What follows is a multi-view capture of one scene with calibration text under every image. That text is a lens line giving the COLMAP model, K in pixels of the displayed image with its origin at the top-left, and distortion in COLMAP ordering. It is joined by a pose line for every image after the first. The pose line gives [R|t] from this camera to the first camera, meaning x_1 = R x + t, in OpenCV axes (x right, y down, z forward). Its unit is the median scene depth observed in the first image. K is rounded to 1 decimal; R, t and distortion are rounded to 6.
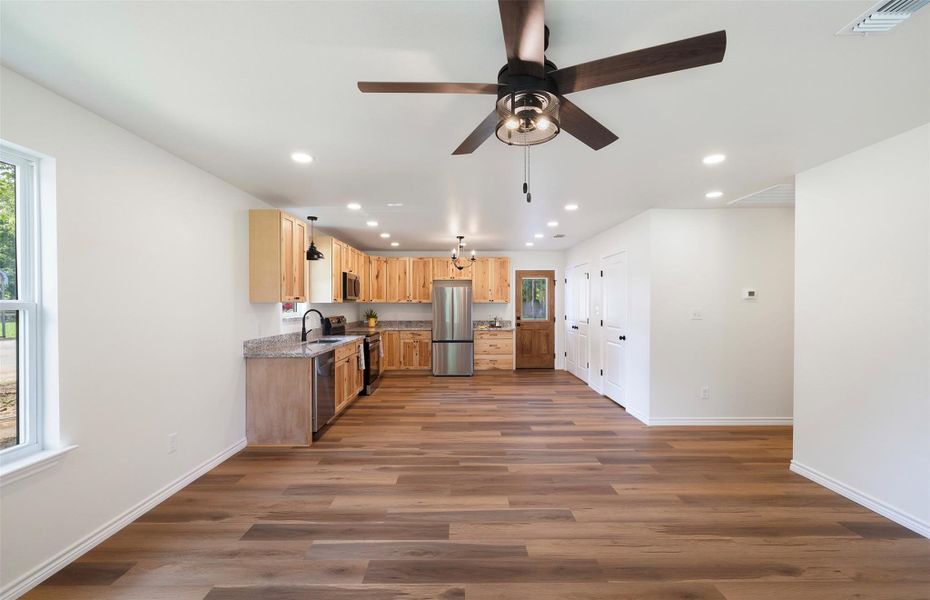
lens RADIAL K [[280.1, 0, 465.0], [0, 280.1, 300.0], [0, 0, 1]] dist [-0.000012, -0.000001]
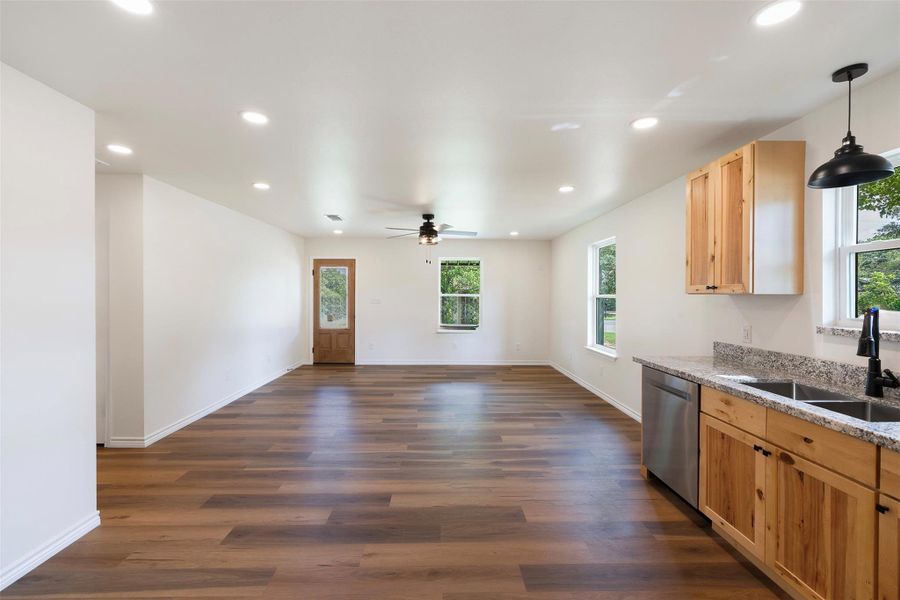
lens RADIAL K [[386.7, 0, 450.0], [0, 386.7, 300.0], [0, 0, 1]] dist [0.007033, -0.000196]
pose [[-0.999942, -0.005386, -0.009362, 0.002395], [-0.005398, 0.999985, 0.001305, 0.012717], [0.009355, 0.001355, -0.999955, 0.998129]]
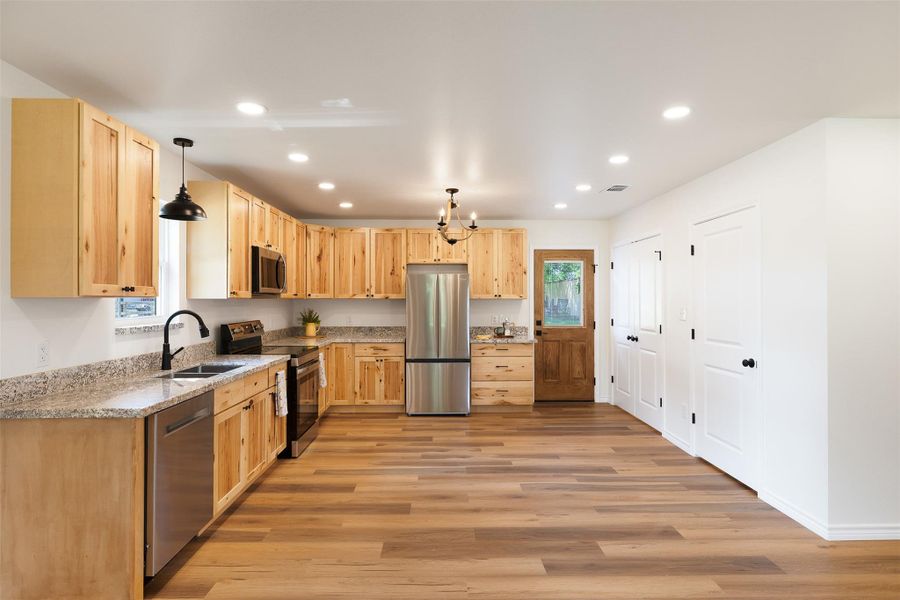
lens RADIAL K [[386.7, 0, 450.0], [0, 386.7, 300.0], [0, 0, 1]] dist [0.007033, -0.000196]
pose [[0.999991, 0.002195, -0.003590, -0.018314], [-0.002151, 0.999923, 0.012225, 0.001817], [0.003616, -0.012217, 0.999919, 0.172753]]
